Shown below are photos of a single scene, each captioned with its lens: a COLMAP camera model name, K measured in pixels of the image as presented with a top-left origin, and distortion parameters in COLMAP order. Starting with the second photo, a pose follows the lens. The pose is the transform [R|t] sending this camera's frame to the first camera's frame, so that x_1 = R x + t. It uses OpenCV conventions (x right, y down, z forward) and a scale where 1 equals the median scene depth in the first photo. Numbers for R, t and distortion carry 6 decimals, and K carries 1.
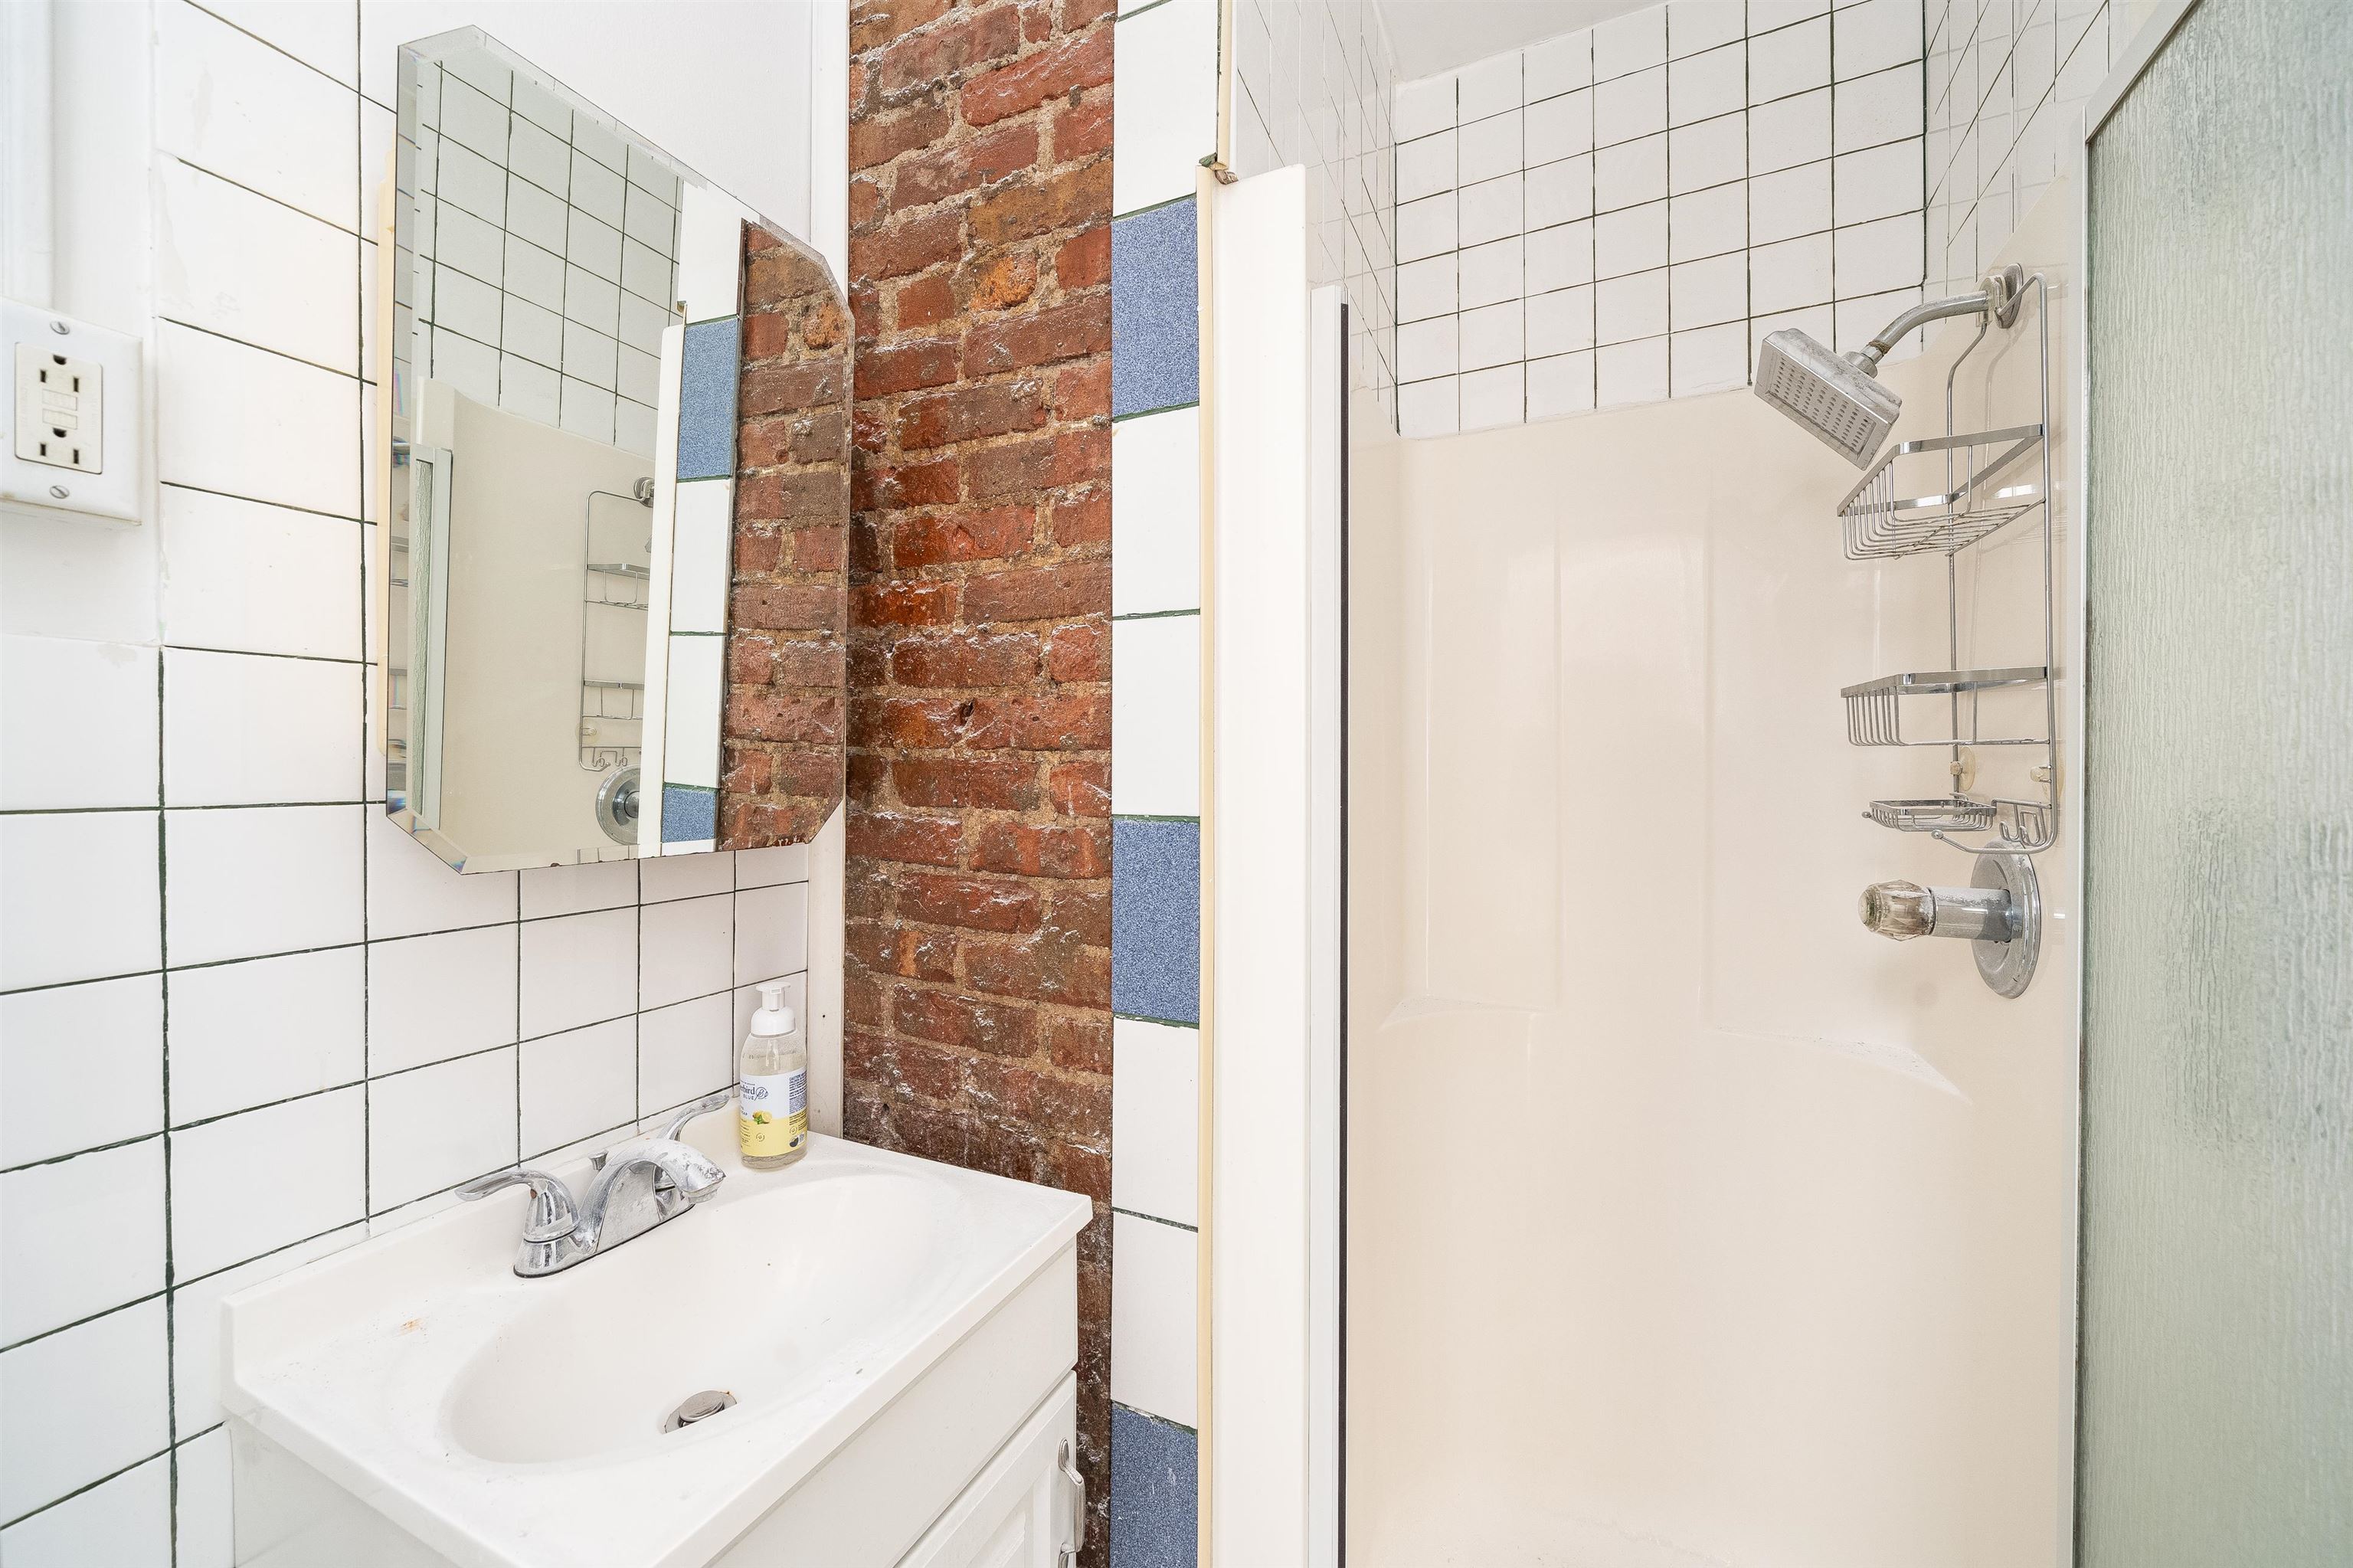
lens RADIAL K [[898.6, 0, 1176.5], [0, 898.6, 784.0], [0, 0, 1]] dist [-0.001017, -0.000053]
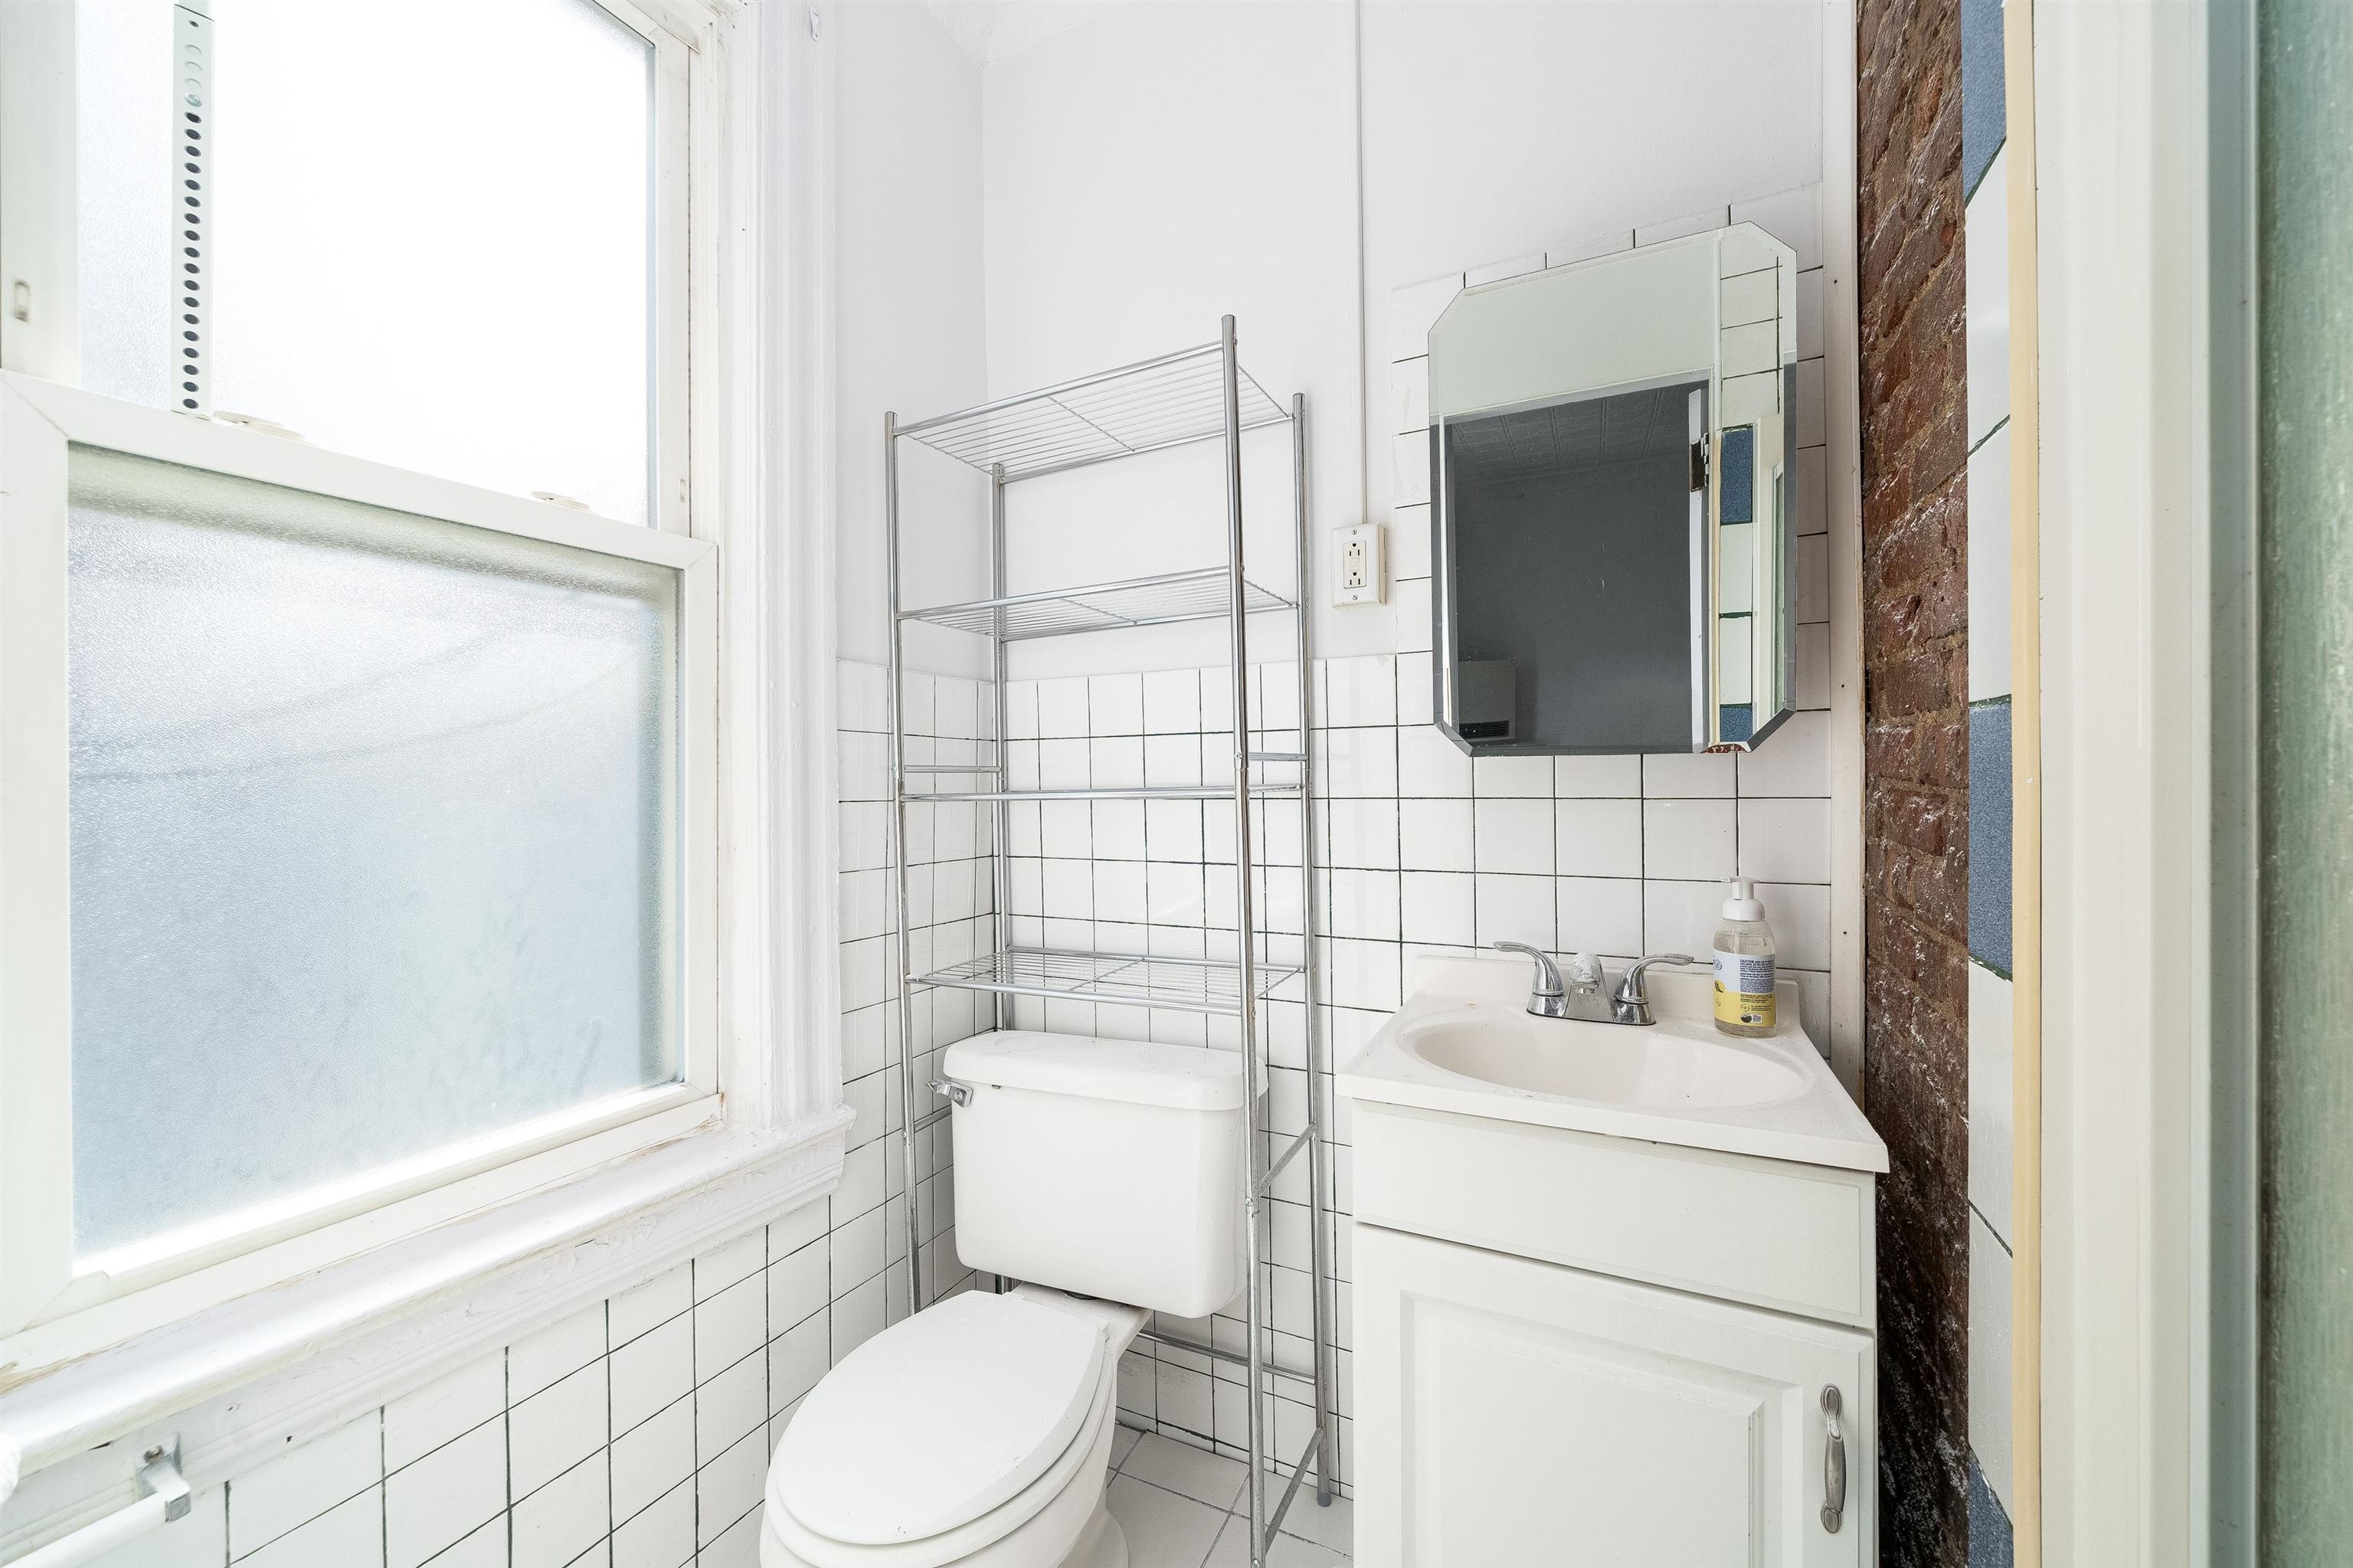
lens RADIAL K [[898.6, 0, 1176.5], [0, 898.6, 784.0], [0, 0, 1]] dist [-0.001017, -0.000053]
pose [[-0.028434, 0.005910, -0.999578, 0.728299], [-0.011210, 0.999918, 0.006231, 0.106861], [0.999533, 0.011383, -0.028365, 0.317966]]
